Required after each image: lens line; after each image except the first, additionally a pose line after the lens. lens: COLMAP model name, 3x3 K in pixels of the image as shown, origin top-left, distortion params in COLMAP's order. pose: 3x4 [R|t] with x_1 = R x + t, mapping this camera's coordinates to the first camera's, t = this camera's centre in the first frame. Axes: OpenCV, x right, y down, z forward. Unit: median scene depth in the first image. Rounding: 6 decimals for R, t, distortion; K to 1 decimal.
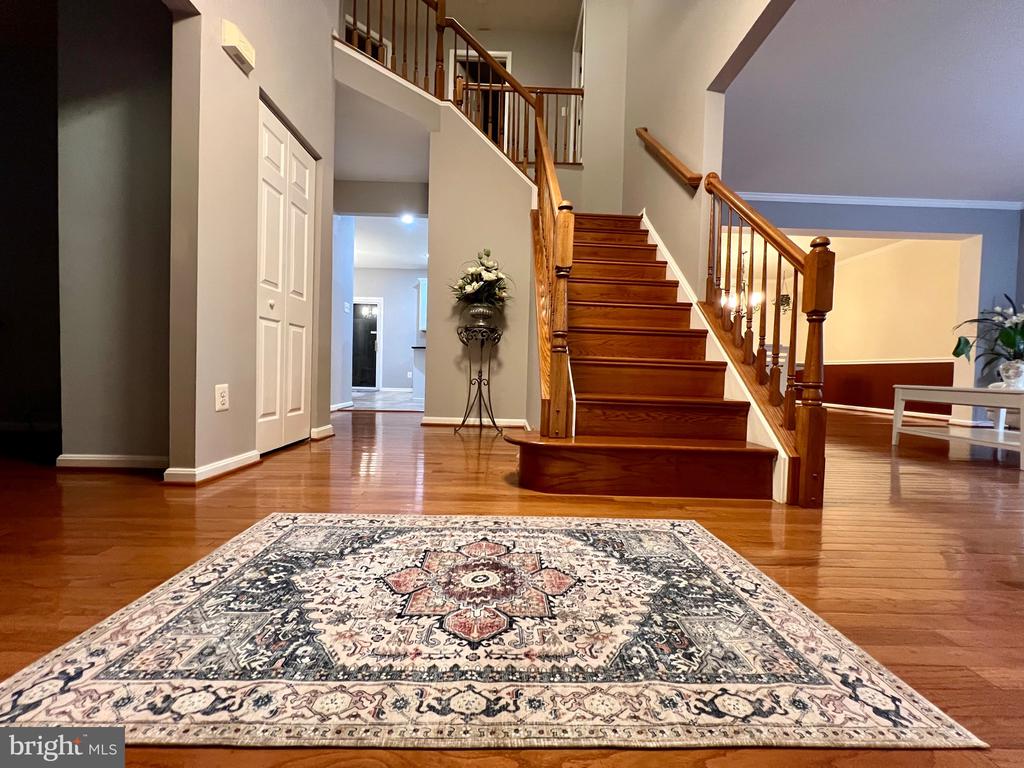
lens RADIAL K [[415.4, 0, 512.0], [0, 415.4, 384.0], [0, 0, 1]] dist [-0.000613, 0.000048]
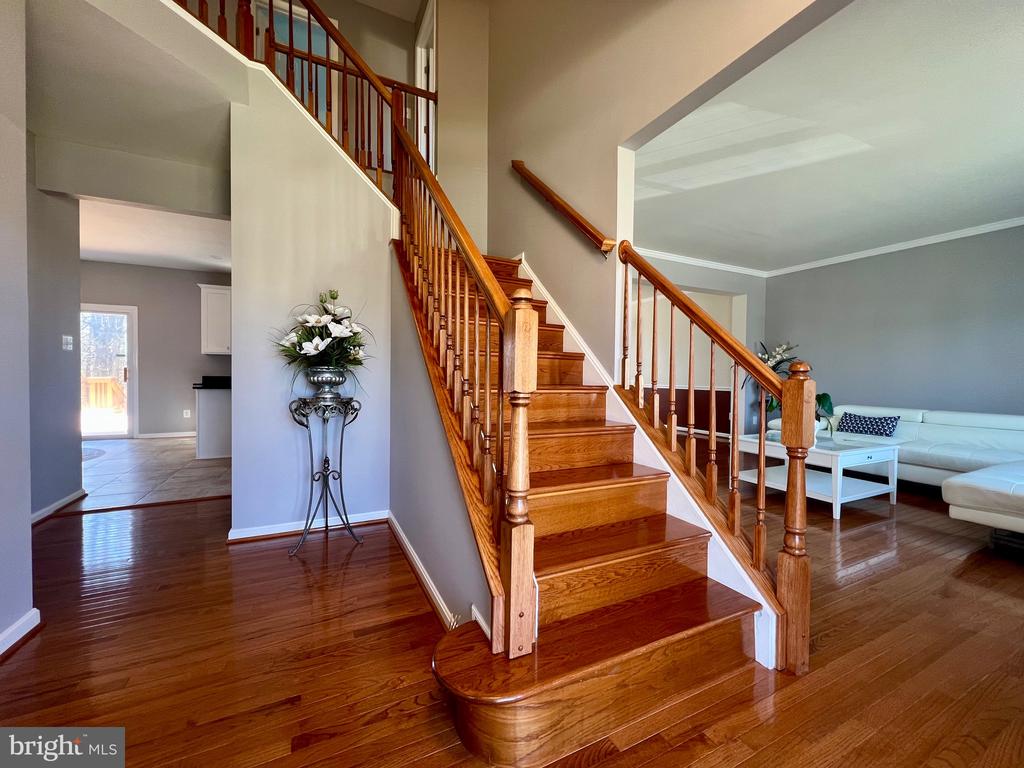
lens RADIAL K [[415.4, 0, 512.0], [0, 415.4, 384.0], [0, 0, 1]] dist [-0.000613, 0.000048]
pose [[0.903761, -0.026577, 0.427211, -0.095140], [0.025735, 0.999639, 0.007747, -0.166634], [-0.427263, 0.003993, 0.904119, 0.234141]]
